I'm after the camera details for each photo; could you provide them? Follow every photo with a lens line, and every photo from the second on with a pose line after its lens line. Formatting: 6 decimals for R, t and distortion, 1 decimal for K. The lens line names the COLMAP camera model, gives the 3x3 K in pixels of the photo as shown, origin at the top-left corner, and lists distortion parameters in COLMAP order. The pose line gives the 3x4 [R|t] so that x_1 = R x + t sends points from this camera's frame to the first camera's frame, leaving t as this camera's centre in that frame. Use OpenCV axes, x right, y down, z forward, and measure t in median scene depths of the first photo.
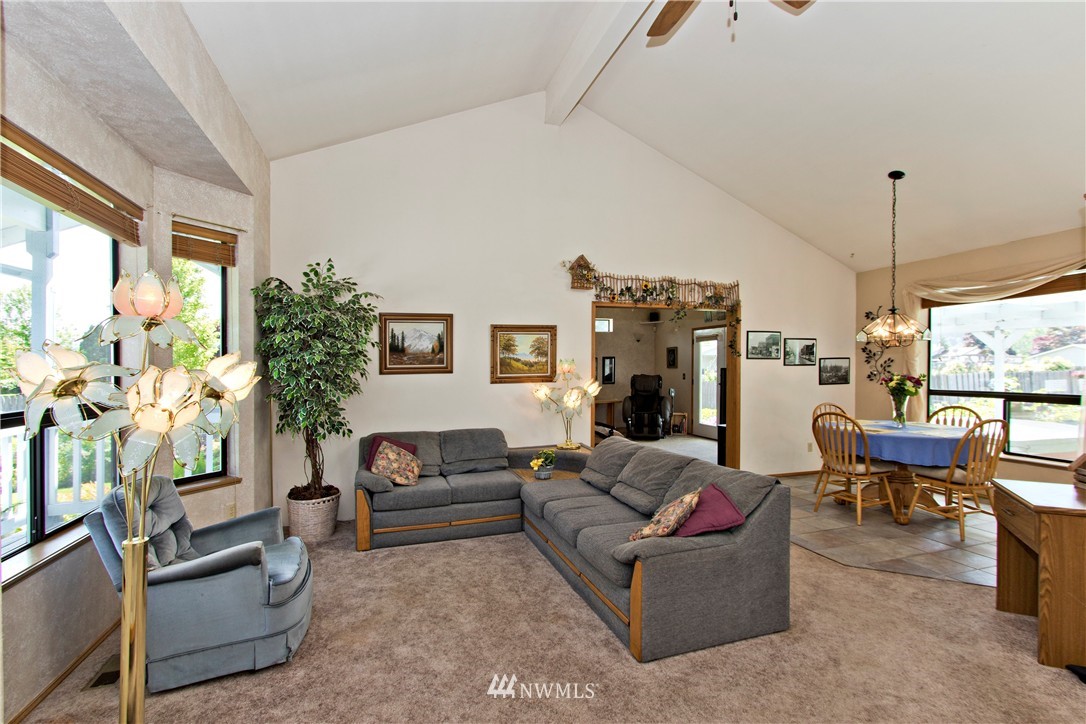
lens RADIAL K [[497.4, 0, 532.9], [0, 497.4, 379.3], [0, 0, 1]] dist [0.001344, -0.000912]
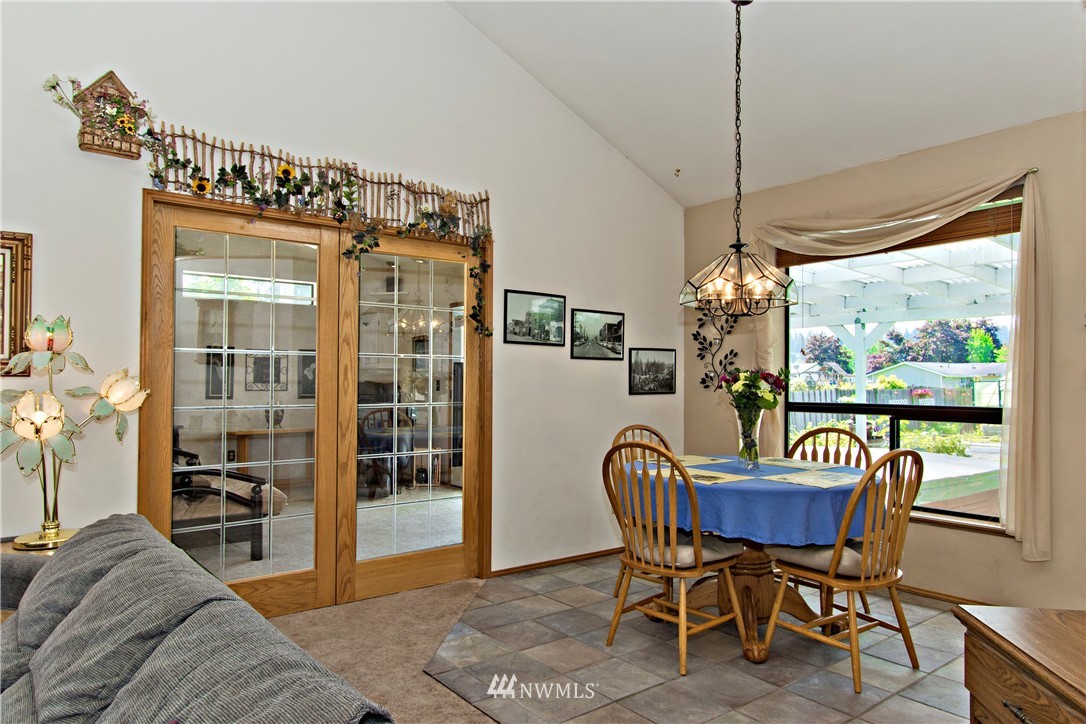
lens RADIAL K [[717.4, 0, 544.7], [0, 717.4, 372.5], [0, 0, 1]] dist [0.003328, -0.001514]
pose [[0.932705, 0.019093, 0.360135, 0.219627], [-0.005094, 0.999195, -0.039782, 0.022483], [-0.360605, 0.035270, 0.932051, 0.311083]]
